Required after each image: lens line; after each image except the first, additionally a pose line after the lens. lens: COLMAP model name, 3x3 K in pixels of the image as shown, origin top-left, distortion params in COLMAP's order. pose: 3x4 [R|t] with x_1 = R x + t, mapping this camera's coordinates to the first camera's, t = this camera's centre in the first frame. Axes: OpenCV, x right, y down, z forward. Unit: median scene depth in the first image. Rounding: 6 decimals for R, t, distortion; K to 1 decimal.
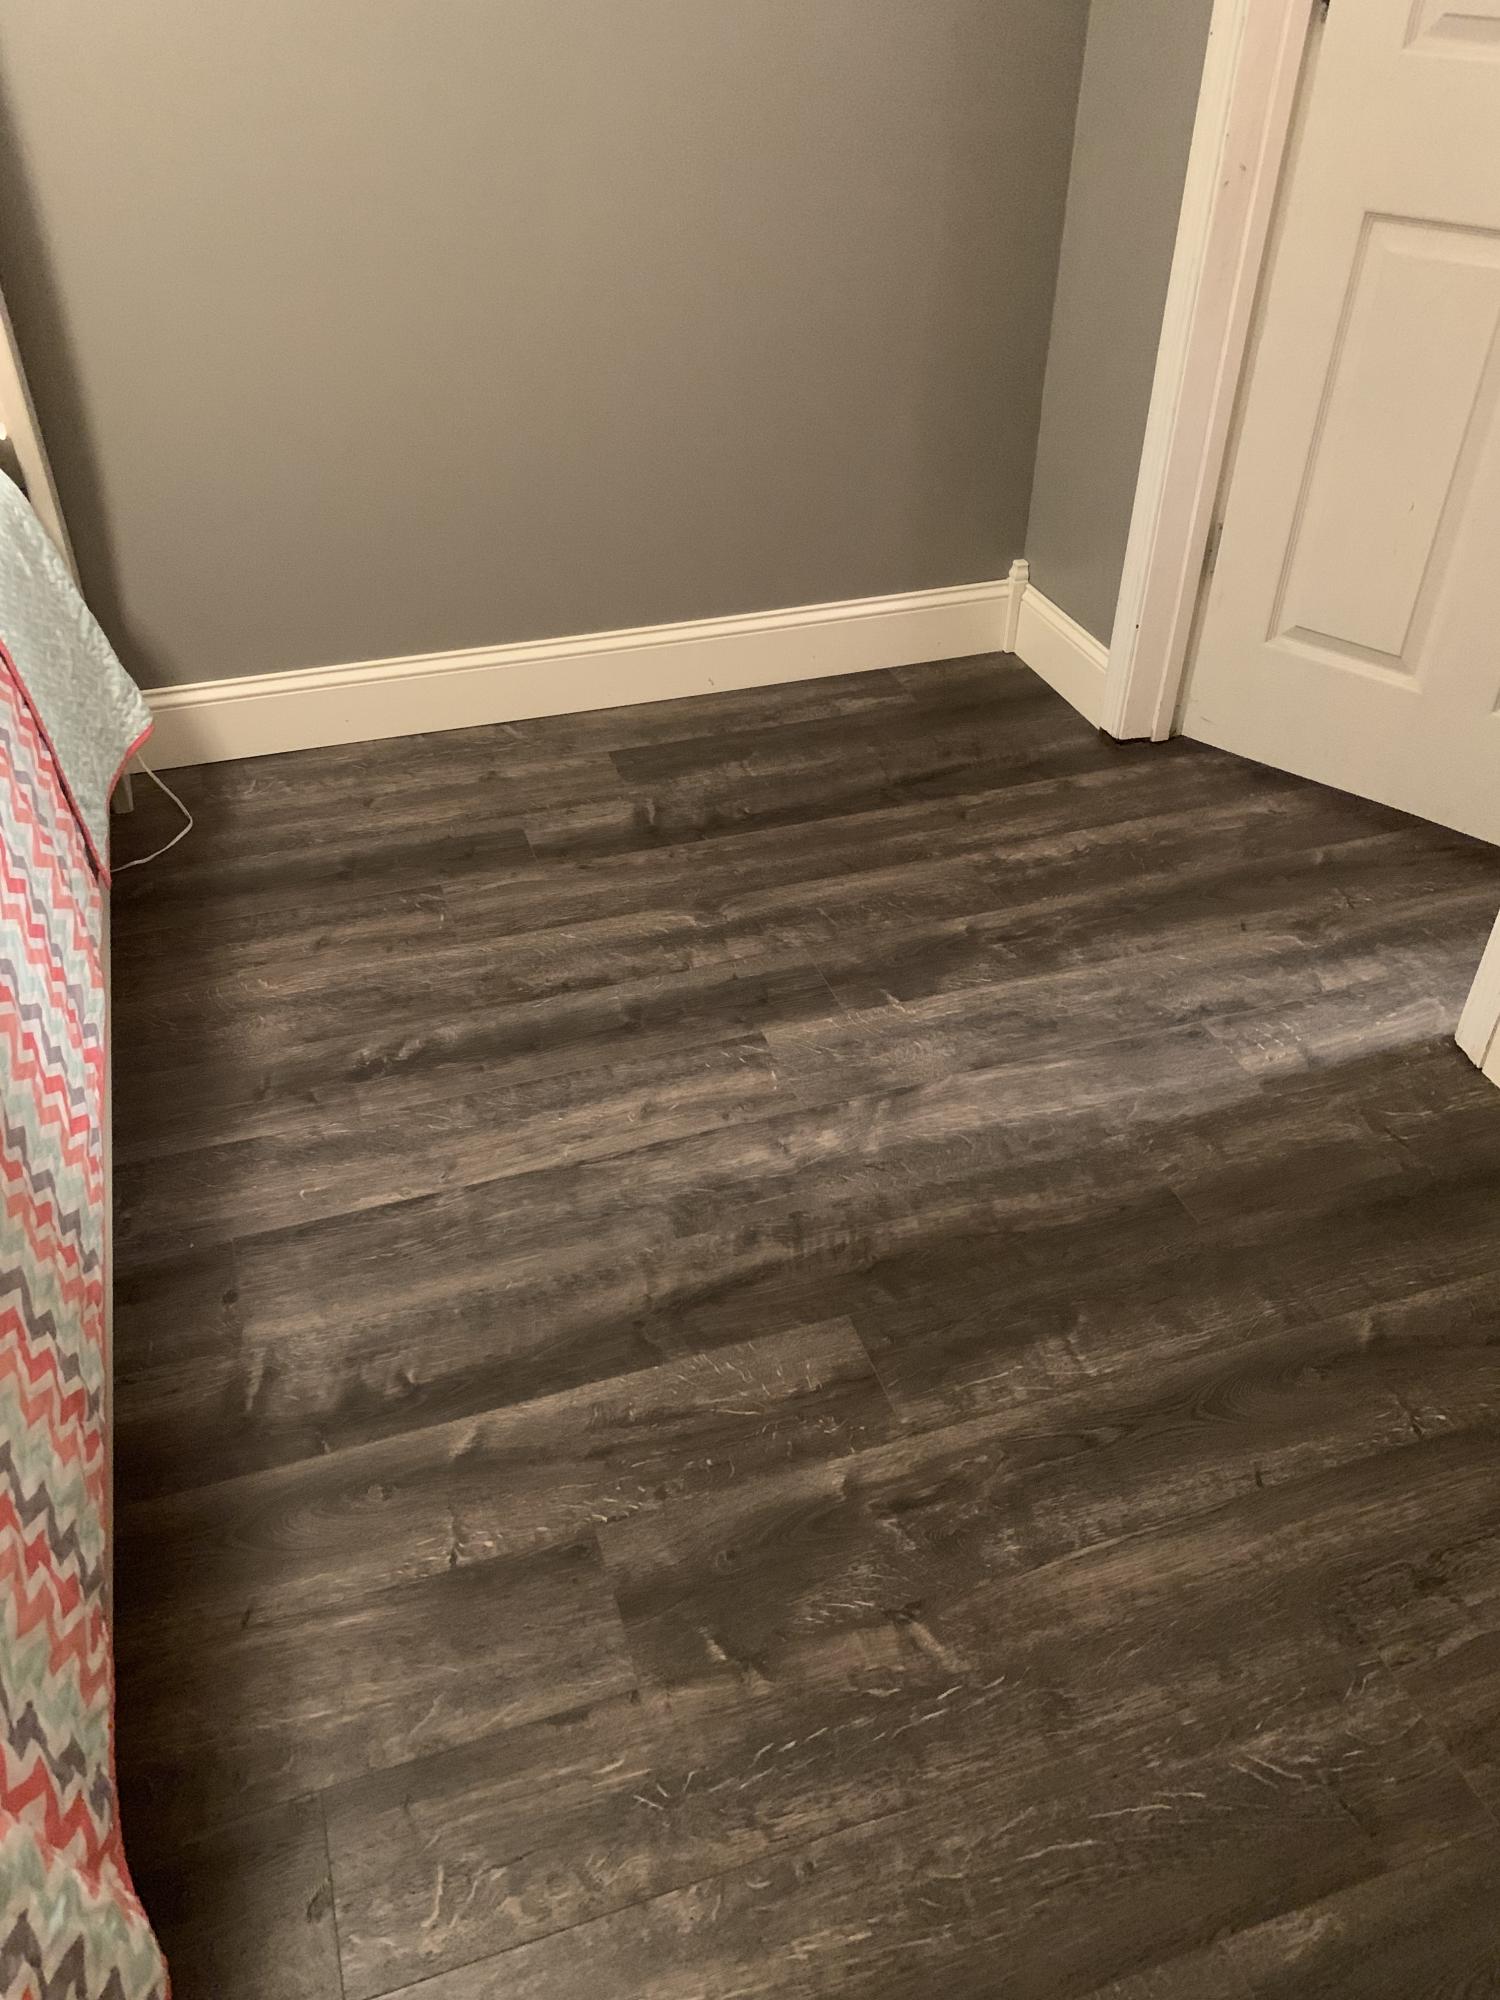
lens RADIAL K [[1542.3, 0, 750.0], [0, 1542.3, 1000.0], [0, 0, 1]] dist [0.073887, -0.080049]
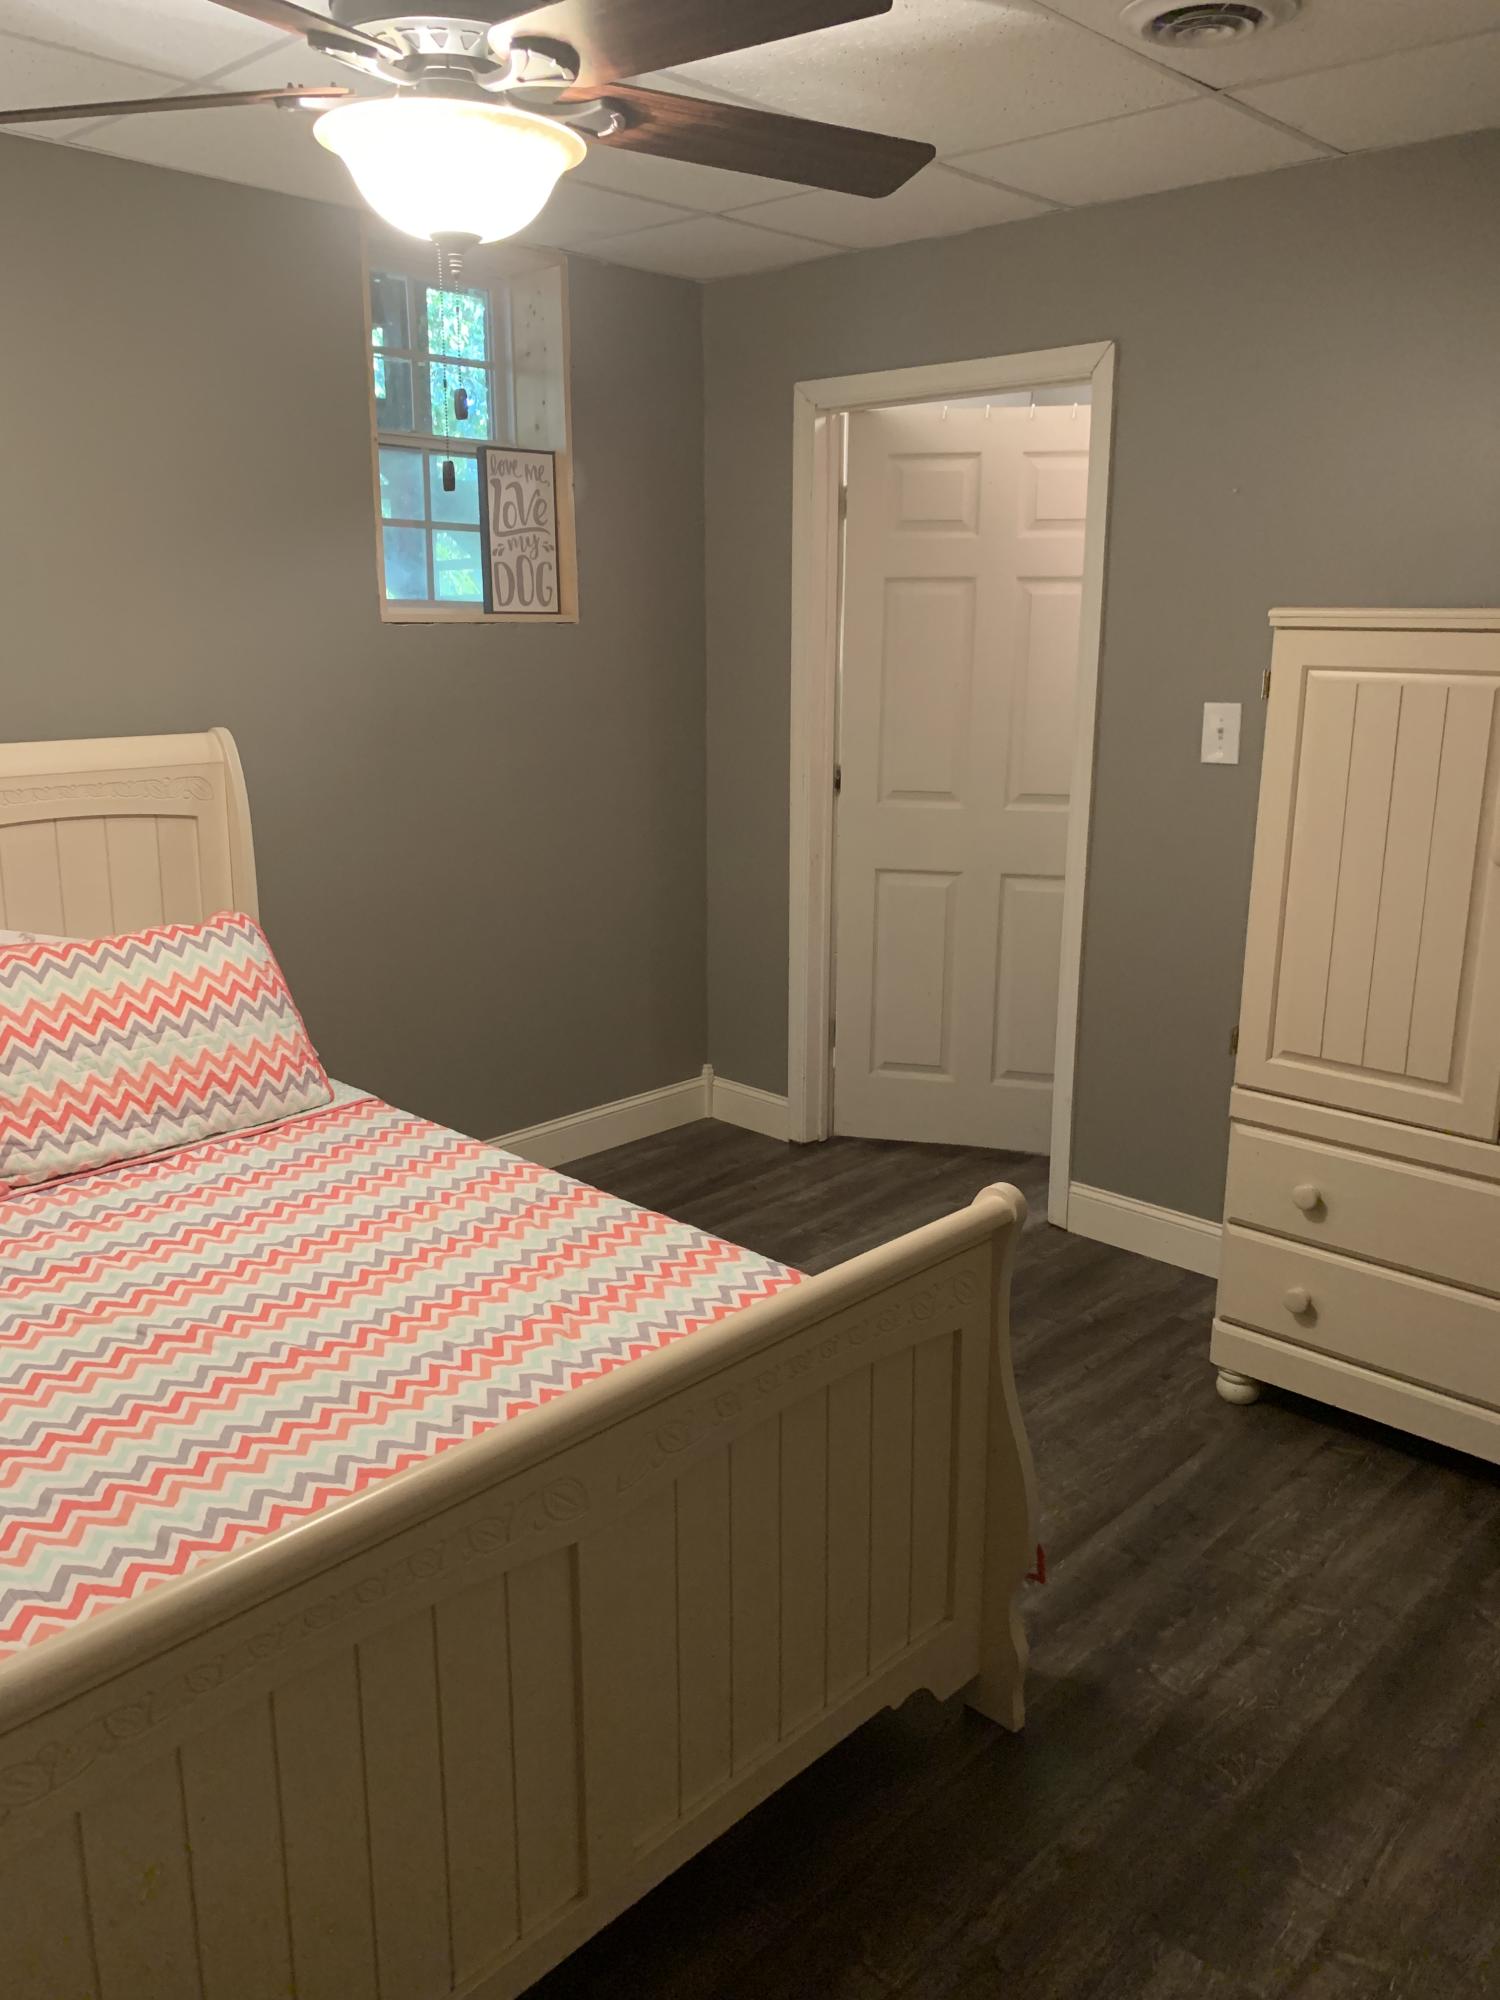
lens RADIAL K [[1542.3, 0, 750.0], [0, 1542.3, 1000.0], [0, 0, 1]] dist [0.073887, -0.080049]
pose [[0.886779, -0.124310, 0.445162, -0.578118], [0.287811, 0.902141, -0.321412, 0.231193], [-0.361645, 0.413144, 0.835778, -0.505111]]
